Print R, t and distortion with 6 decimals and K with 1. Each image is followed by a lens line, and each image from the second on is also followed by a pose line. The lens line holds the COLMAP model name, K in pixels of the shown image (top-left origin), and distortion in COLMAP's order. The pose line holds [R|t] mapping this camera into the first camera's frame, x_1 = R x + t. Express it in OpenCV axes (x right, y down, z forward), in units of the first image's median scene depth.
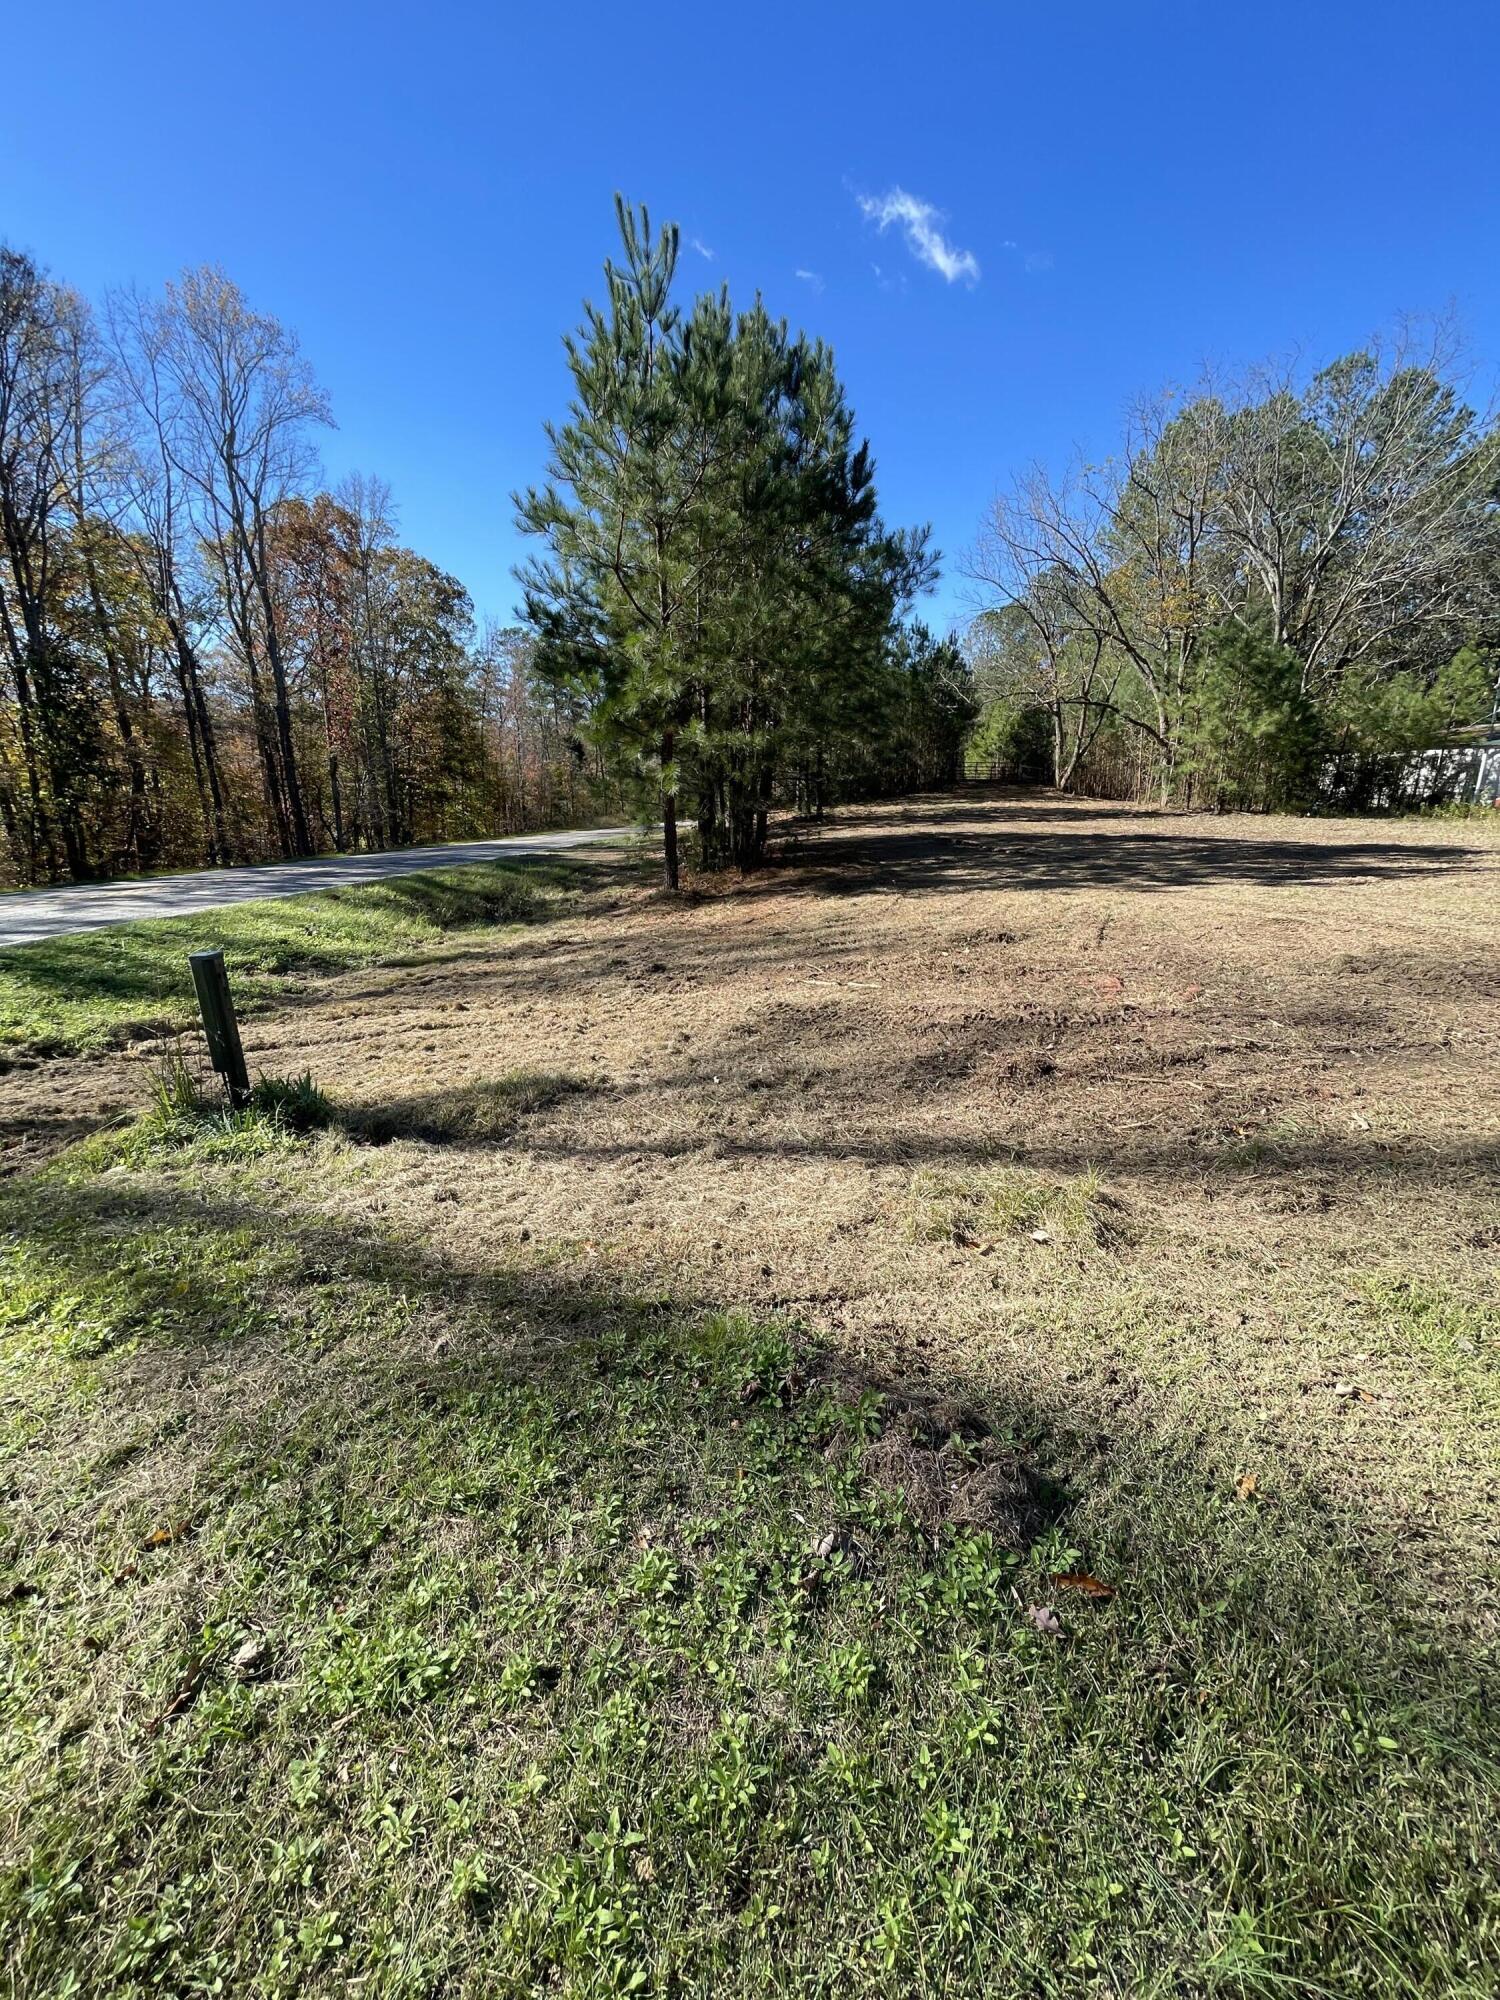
lens RADIAL K [[806.0, 0, 746.5], [0, 806.0, 995.6], [0, 0, 1]] dist [-0.003043, 0.002750]
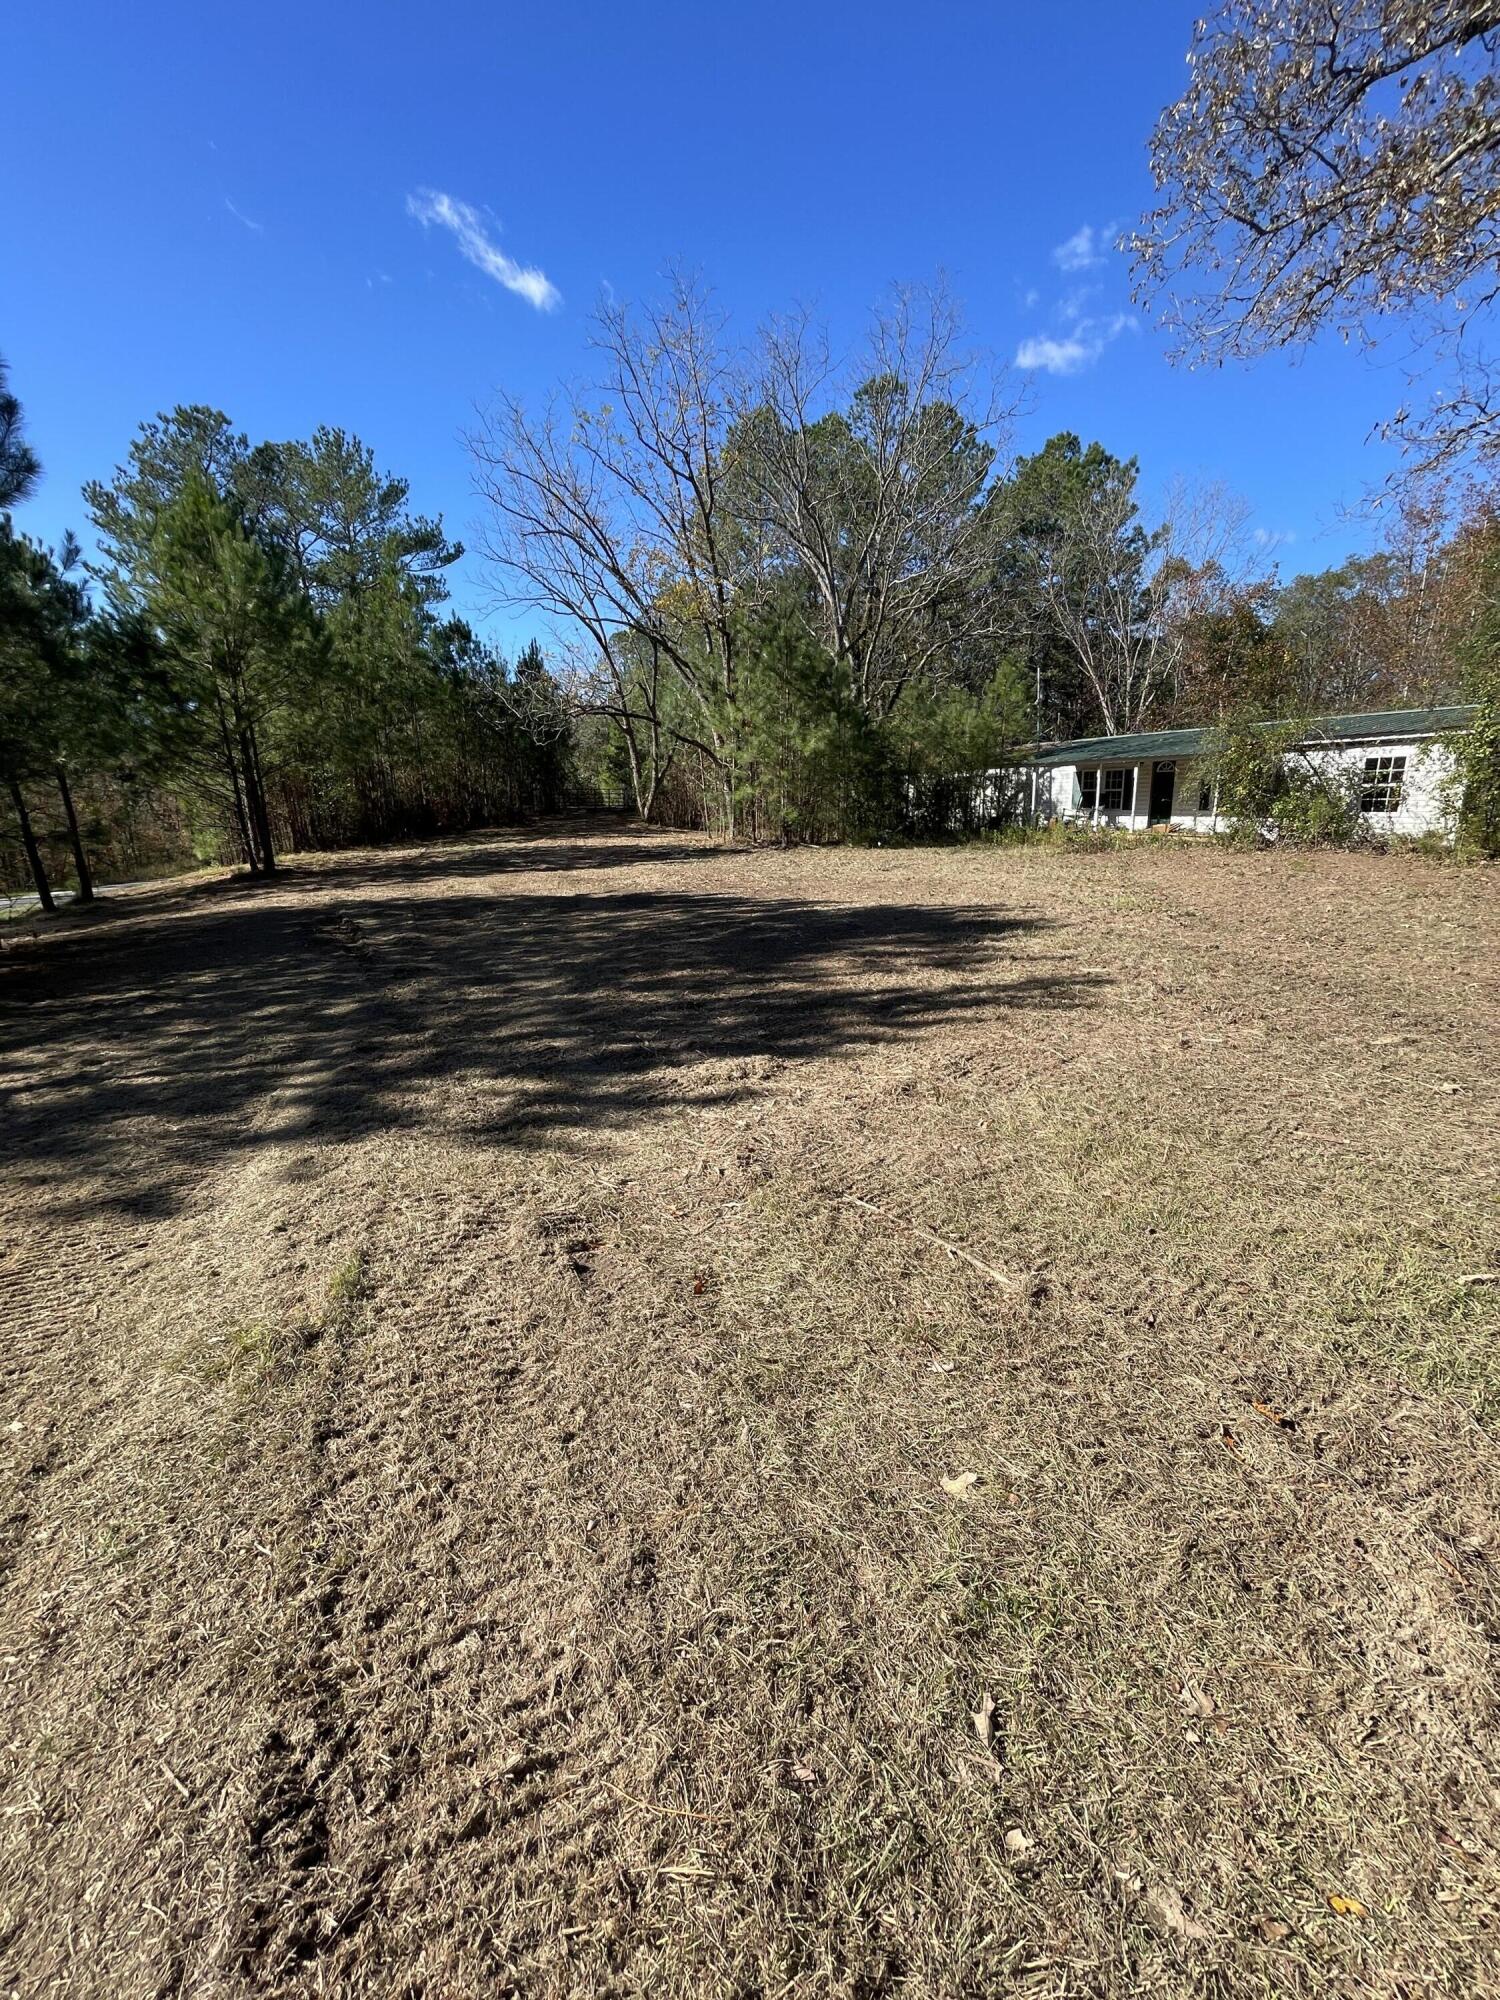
lens RADIAL K [[806.0, 0, 746.5], [0, 806.0, 995.6], [0, 0, 1]] dist [-0.003043, 0.002750]
pose [[0.933481, -0.106055, 0.342587, 2.668604], [0.115714, 0.993252, -0.007815, -0.775774], [-0.339447, 0.046937, 0.939453, 2.569411]]
